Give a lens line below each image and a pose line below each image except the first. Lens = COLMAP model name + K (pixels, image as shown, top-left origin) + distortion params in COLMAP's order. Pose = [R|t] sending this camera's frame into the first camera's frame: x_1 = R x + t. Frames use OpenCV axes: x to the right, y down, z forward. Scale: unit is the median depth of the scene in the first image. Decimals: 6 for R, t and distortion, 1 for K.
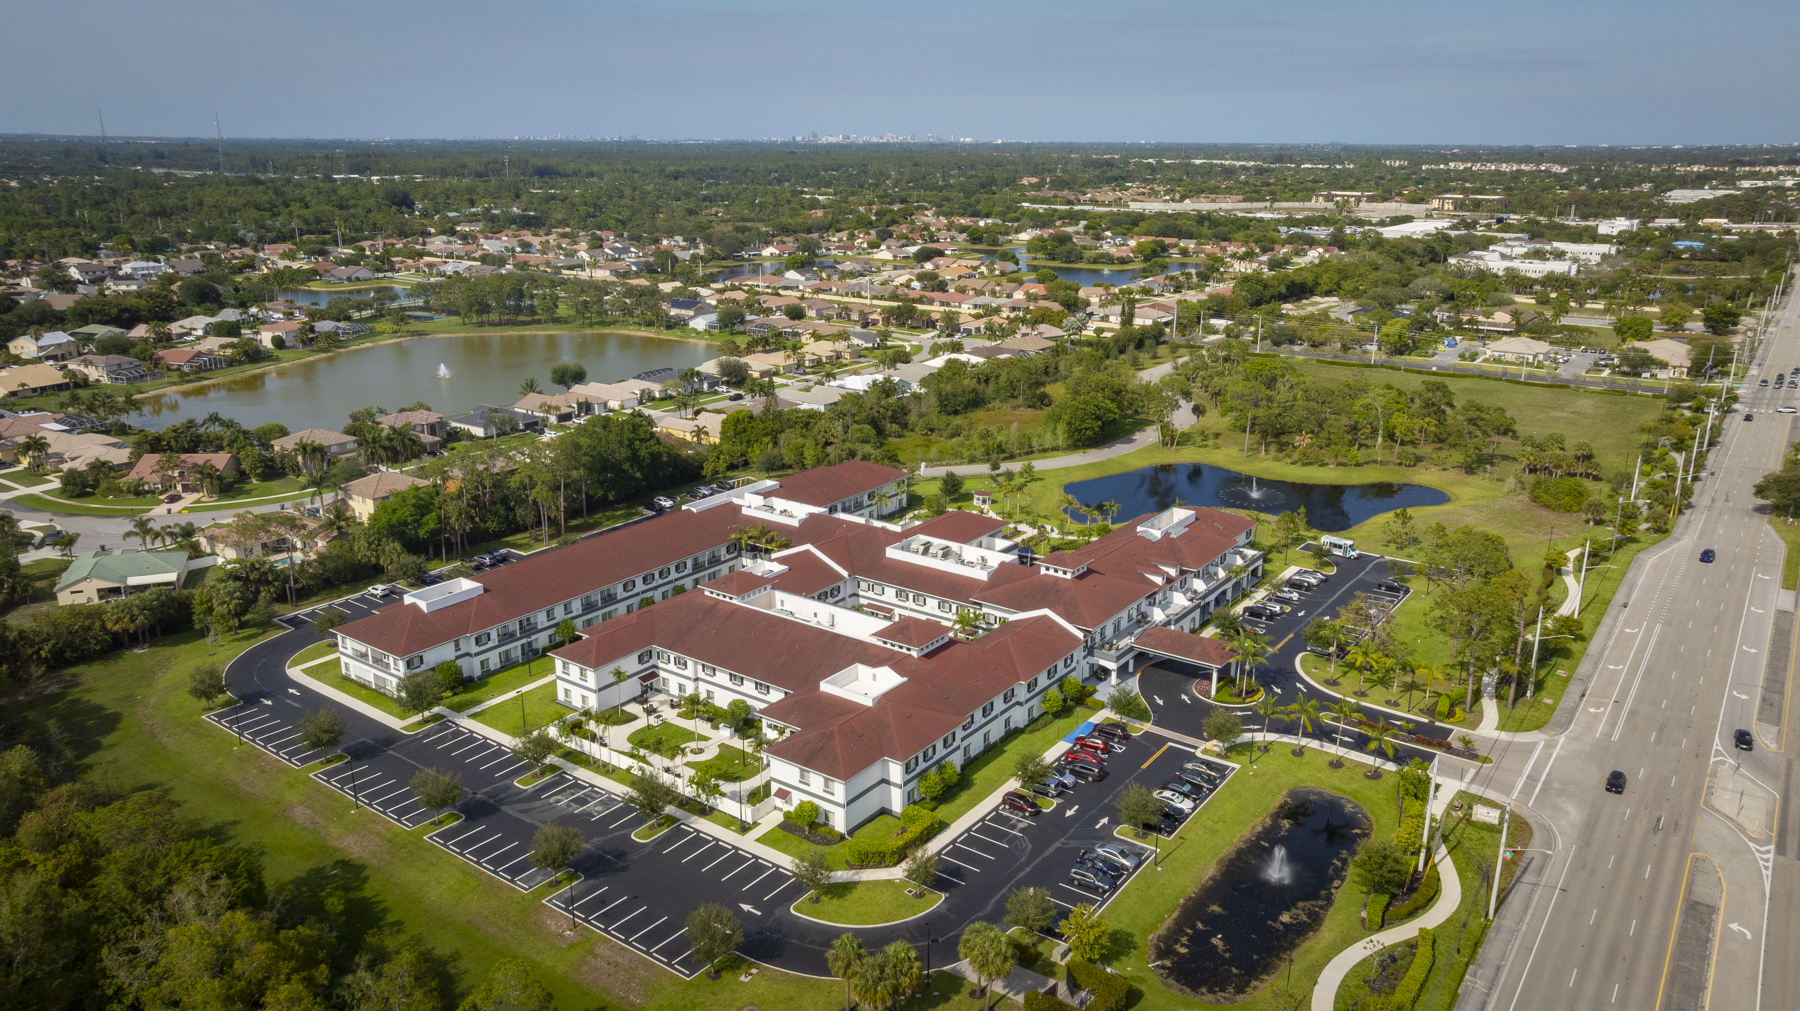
lens RADIAL K [[1260.4, 0, 897.2], [0, 1260.4, 506.9], [0, 0, 1]] dist [-0.039051, 0.065926]
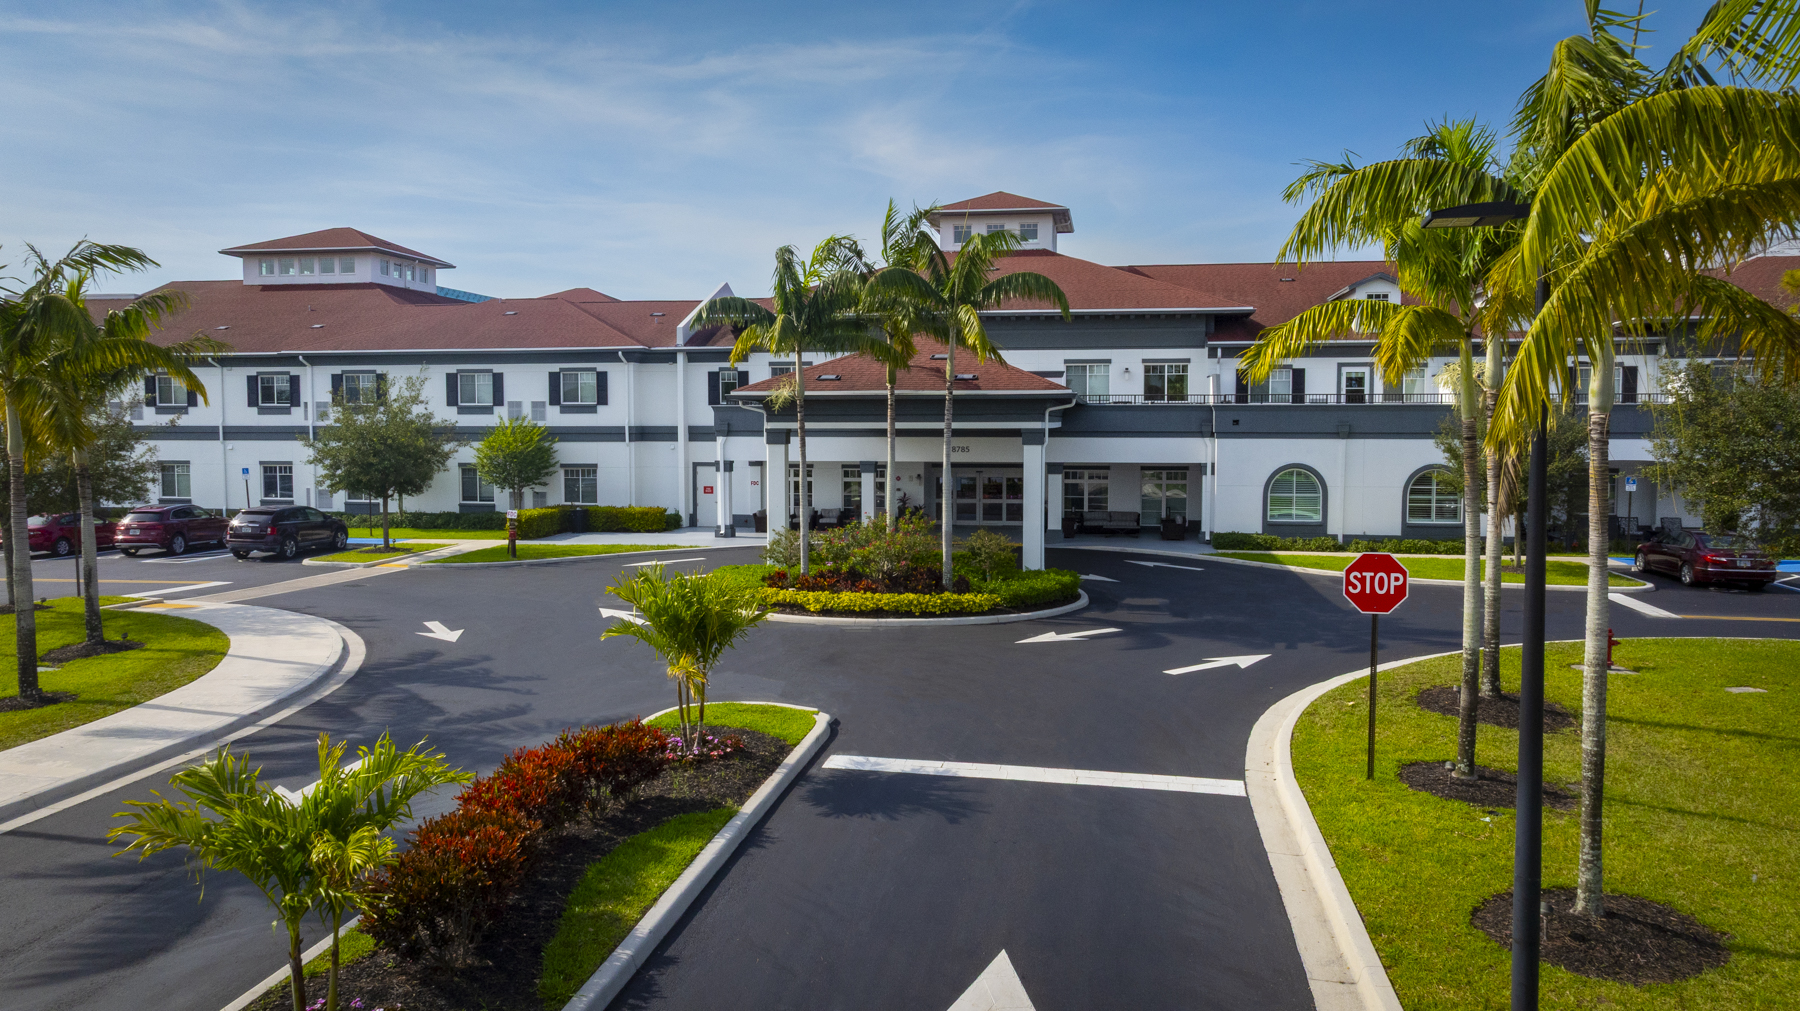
lens RADIAL K [[1260.4, 0, 897.2], [0, 1260.4, 506.9], [0, 0, 1]] dist [-0.039051, 0.065926]
pose [[0.443781, 0.054986, -0.894447, 0.454440], [-0.250175, 0.966034, -0.064738, 0.155340], [0.860506, 0.252498, 0.442464, 0.975503]]
